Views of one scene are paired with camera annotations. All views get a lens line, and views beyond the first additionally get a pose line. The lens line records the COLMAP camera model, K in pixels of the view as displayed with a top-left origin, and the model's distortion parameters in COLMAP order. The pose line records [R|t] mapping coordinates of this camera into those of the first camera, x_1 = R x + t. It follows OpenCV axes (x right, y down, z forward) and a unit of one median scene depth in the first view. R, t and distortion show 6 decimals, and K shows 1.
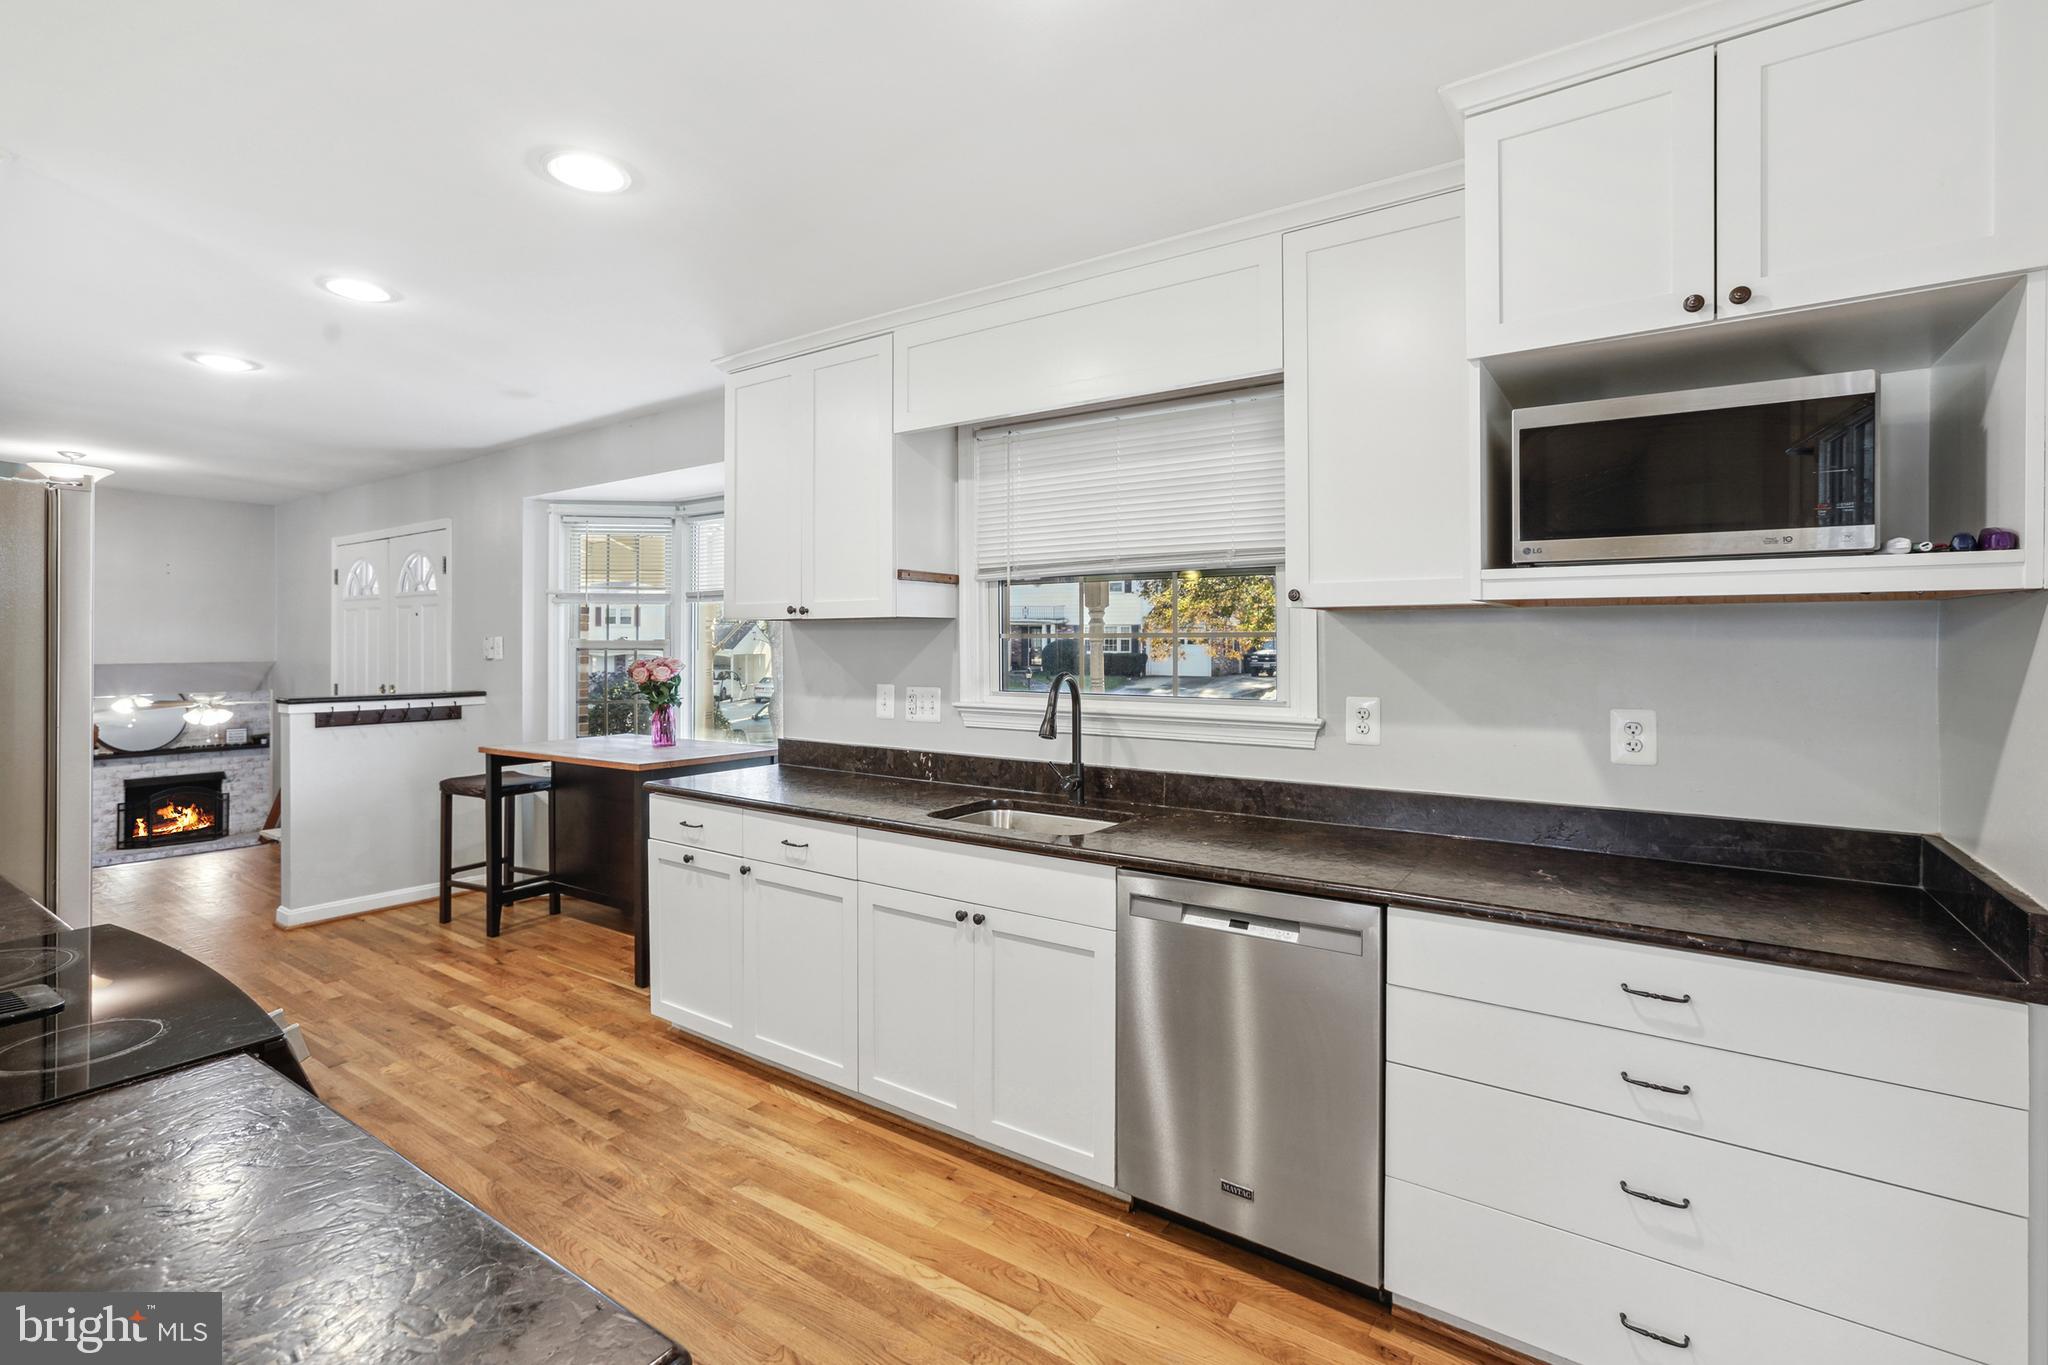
lens RADIAL K [[943.6, 0, 1001.4], [0, 943.6, 644.7], [0, 0, 1]] dist [-0.000201, 0.000778]
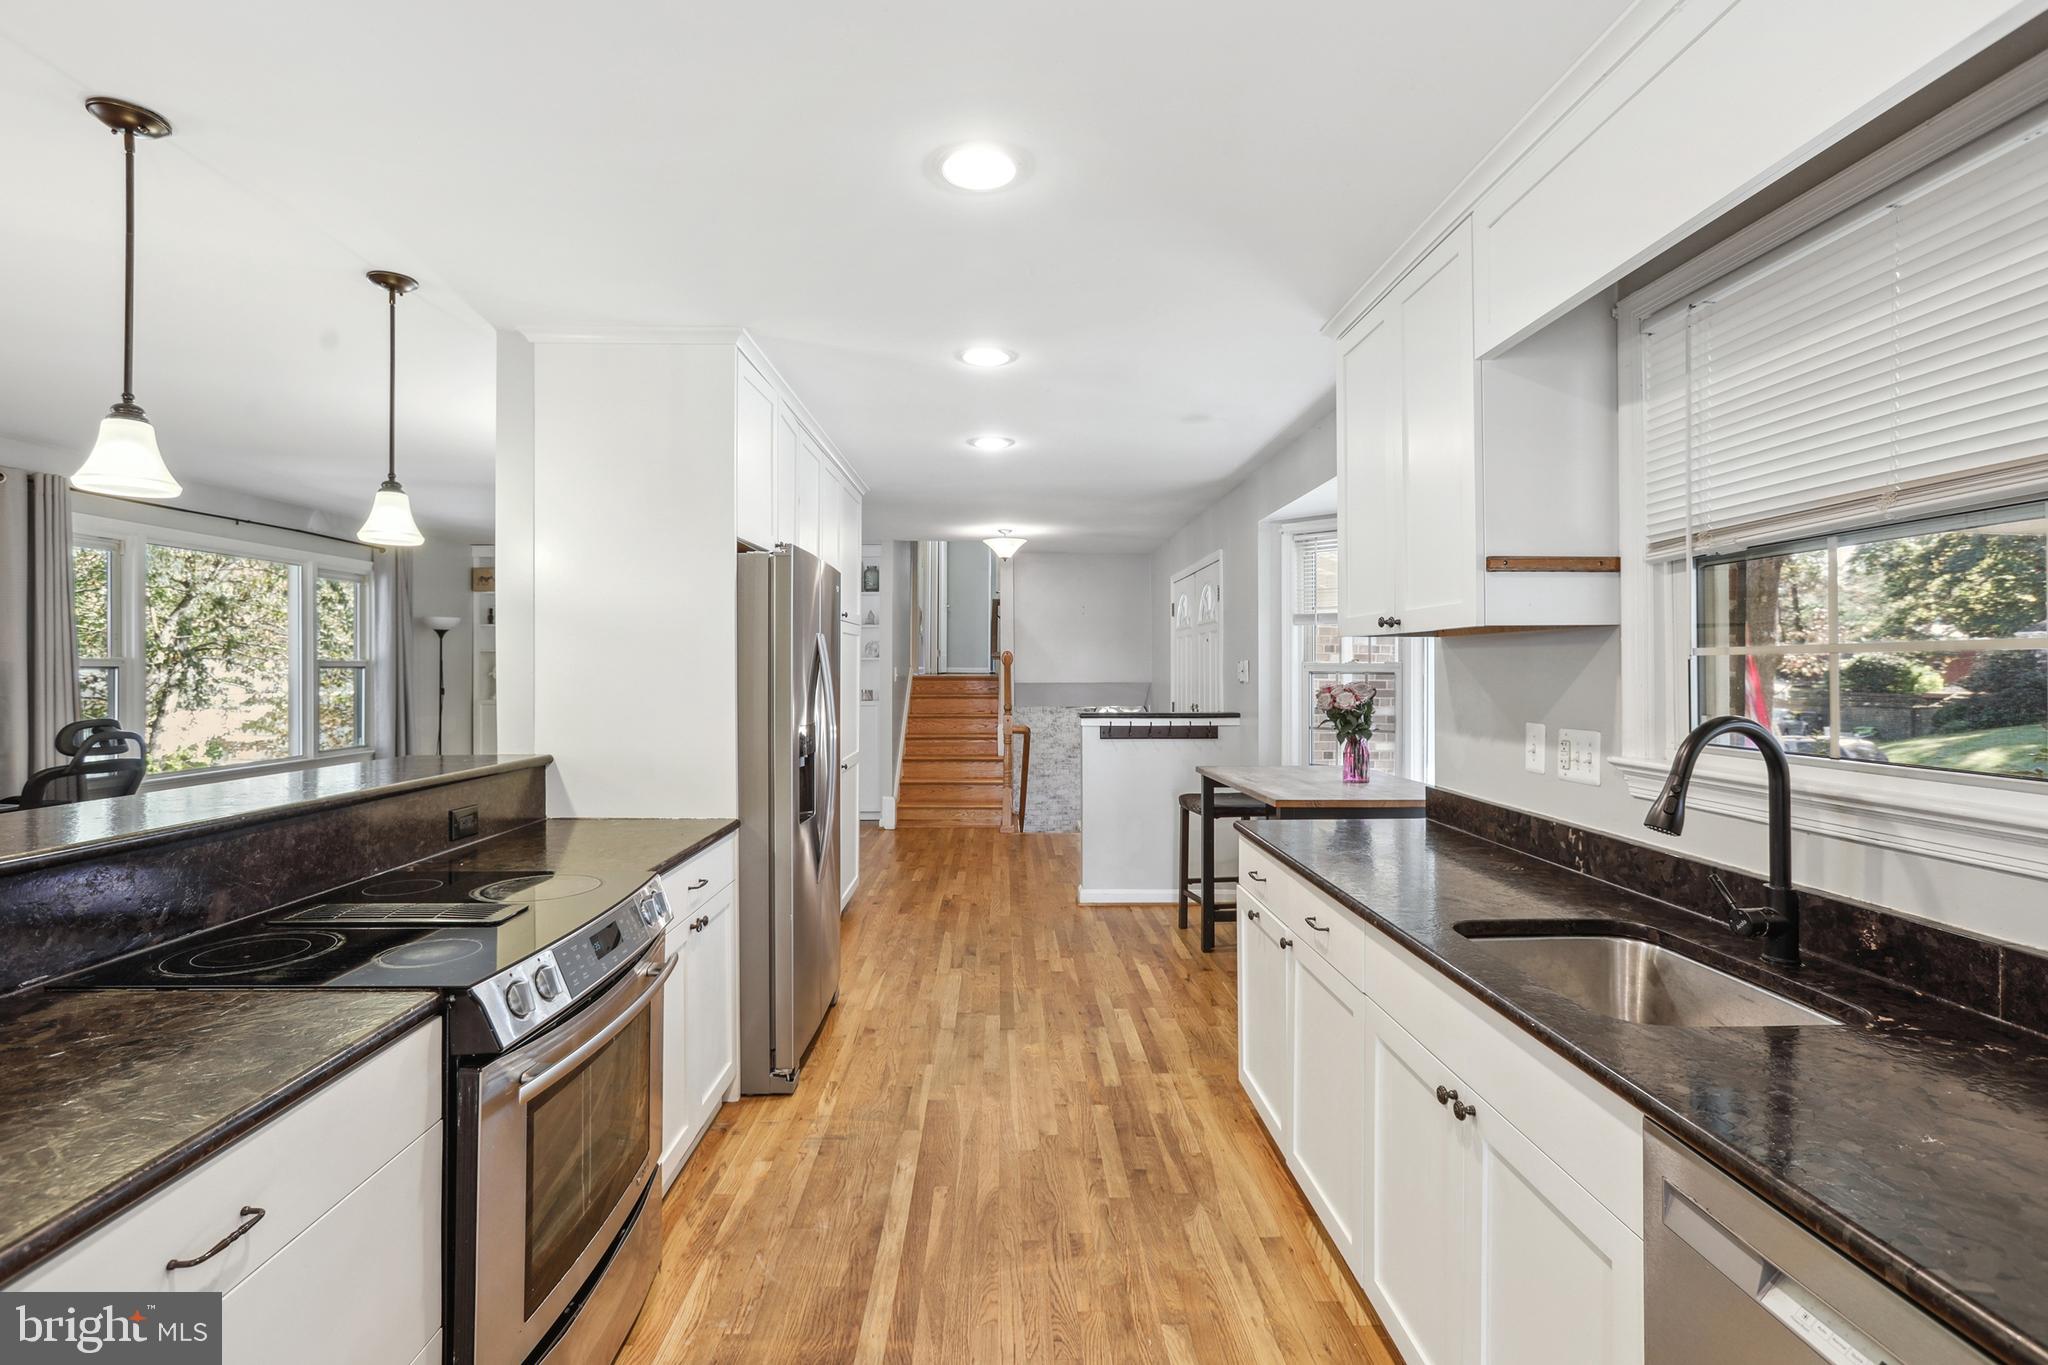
lens RADIAL K [[949.8, 0, 1013.3], [0, 949.8, 664.0], [0, 0, 1]] dist [0.019496, 0.000167]
pose [[0.597142, -0.005062, -0.802120, 0.252326], [0.000541, 0.999982, -0.005907, 0.002613], [0.802136, 0.003093, 0.597134, 0.317041]]
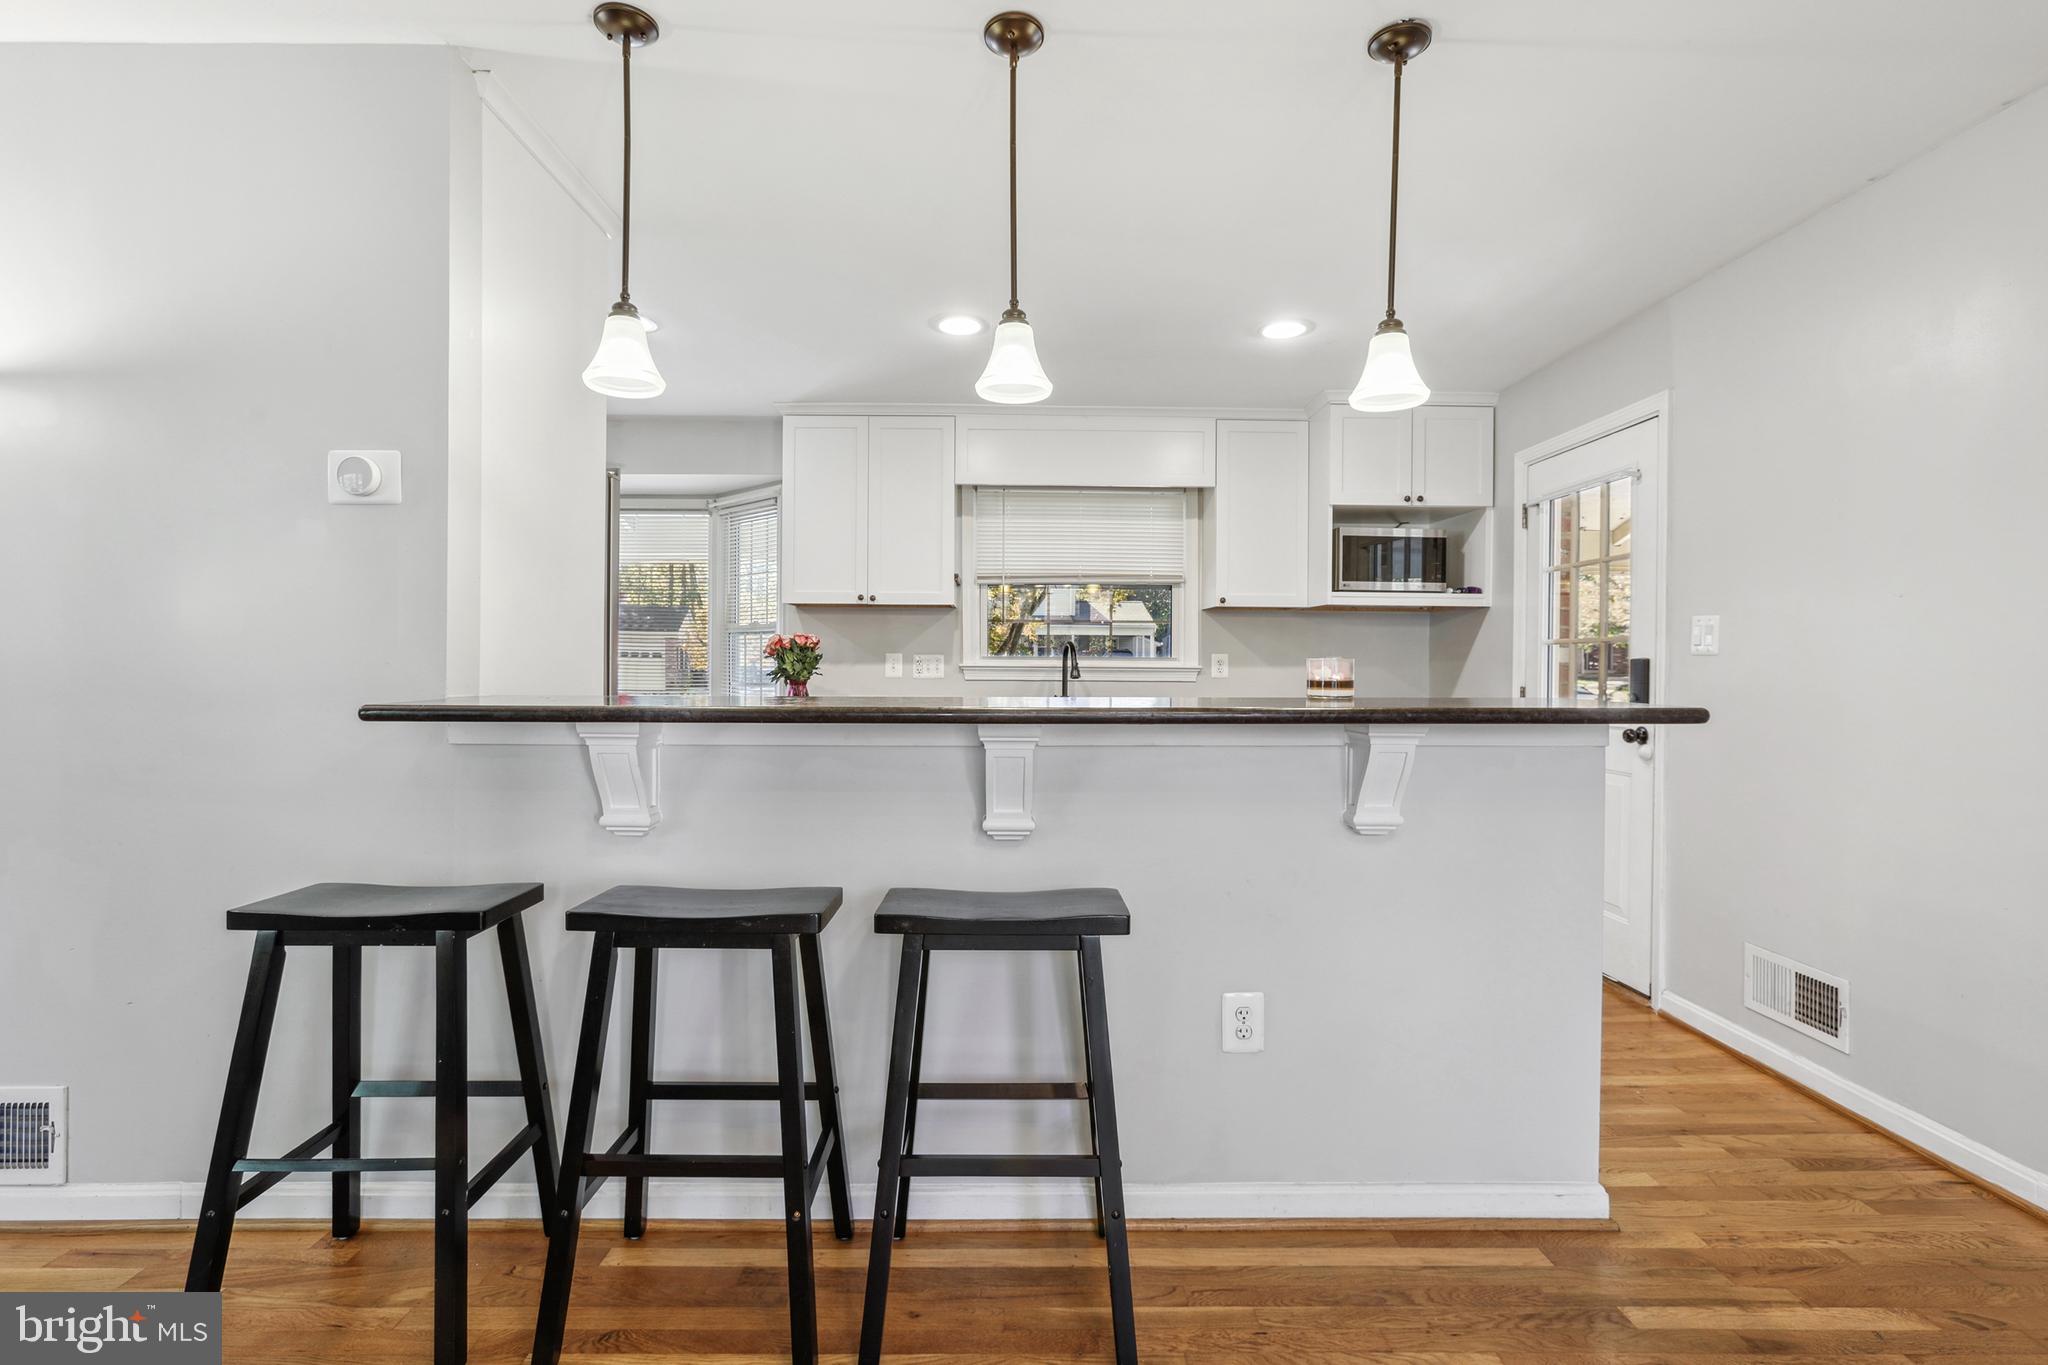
lens RADIAL K [[937.5, 0, 1024.0], [0, 937.5, 682.5], [0, 0, 1]] dist [-0.019322, 0.014007]
pose [[0.810595, -0.006807, 0.585568, -0.928050], [-0.006237, 0.999775, 0.020255, 0.066017], [-0.585574, -0.020071, 0.810370, -0.295617]]
